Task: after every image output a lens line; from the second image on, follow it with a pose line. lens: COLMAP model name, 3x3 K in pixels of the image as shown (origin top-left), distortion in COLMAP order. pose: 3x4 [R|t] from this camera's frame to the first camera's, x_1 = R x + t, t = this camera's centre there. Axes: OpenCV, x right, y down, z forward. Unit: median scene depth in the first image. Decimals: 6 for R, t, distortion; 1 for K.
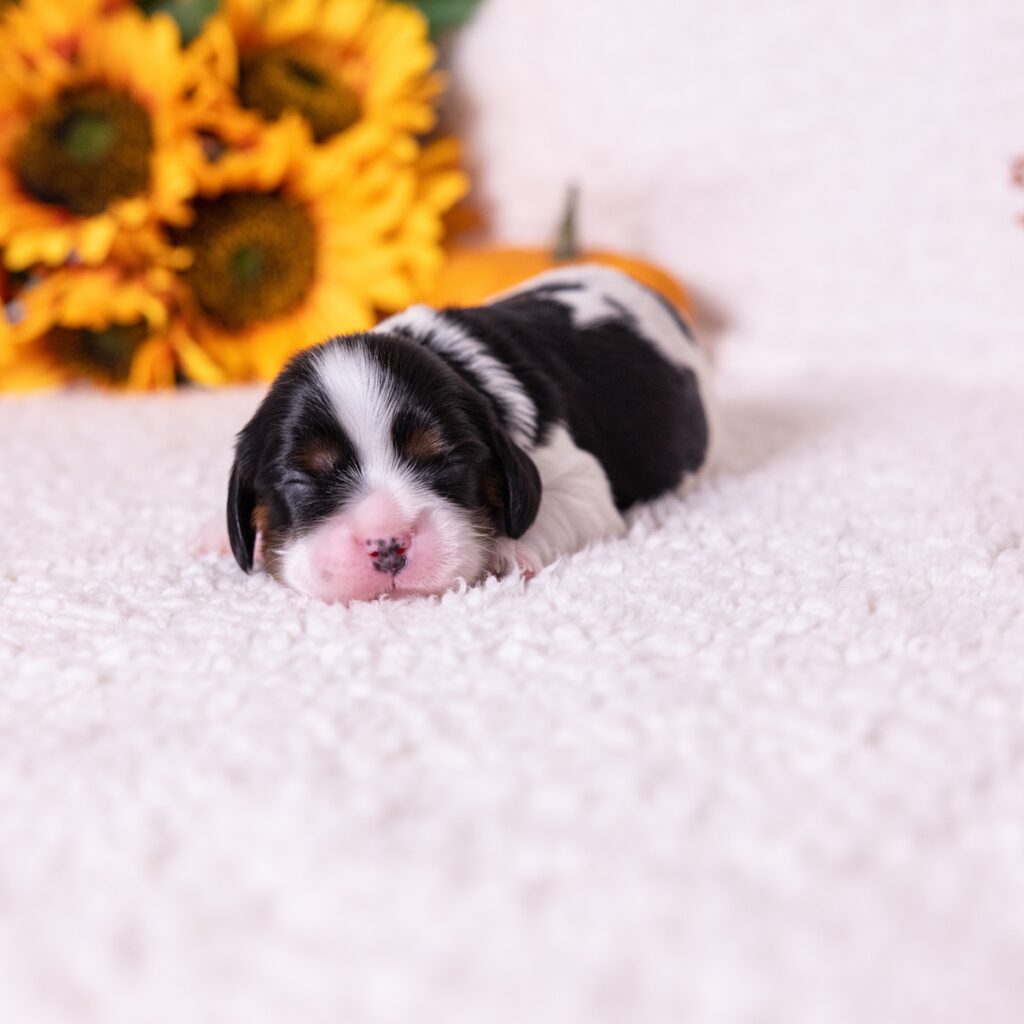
lens RADIAL K [[2743.9, 0, 508.2], [0, 2743.9, 514.5], [0, 0, 1]] dist [0.045623, 0.000000]
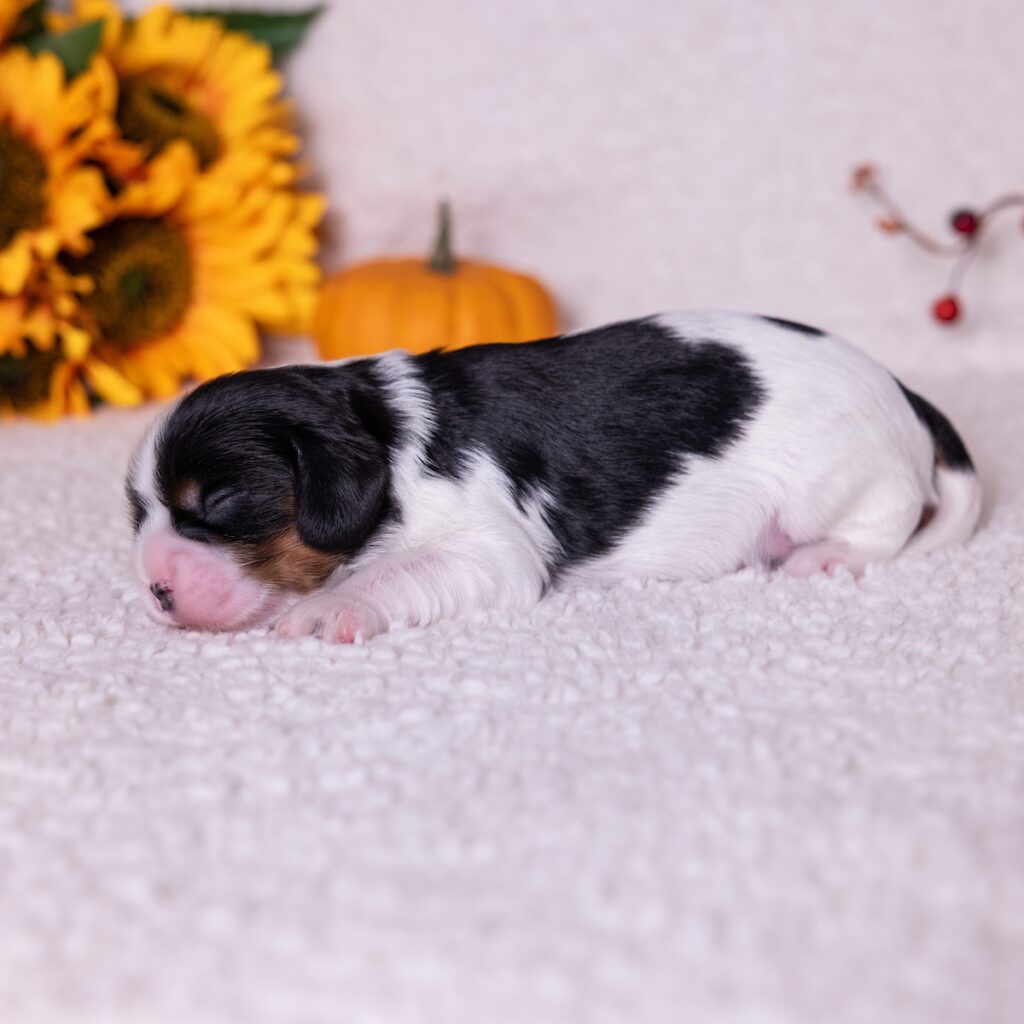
lens RADIAL K [[2642.9, 0, 514.2], [0, 2642.9, 505.7], [0, 0, 1]] dist [0.094646, 0.000000]
pose [[0.969226, -0.065809, 0.237212, -0.203775], [0.059333, 0.997647, 0.034349, -0.033795], [-0.238914, -0.019217, 0.970851, -0.028698]]
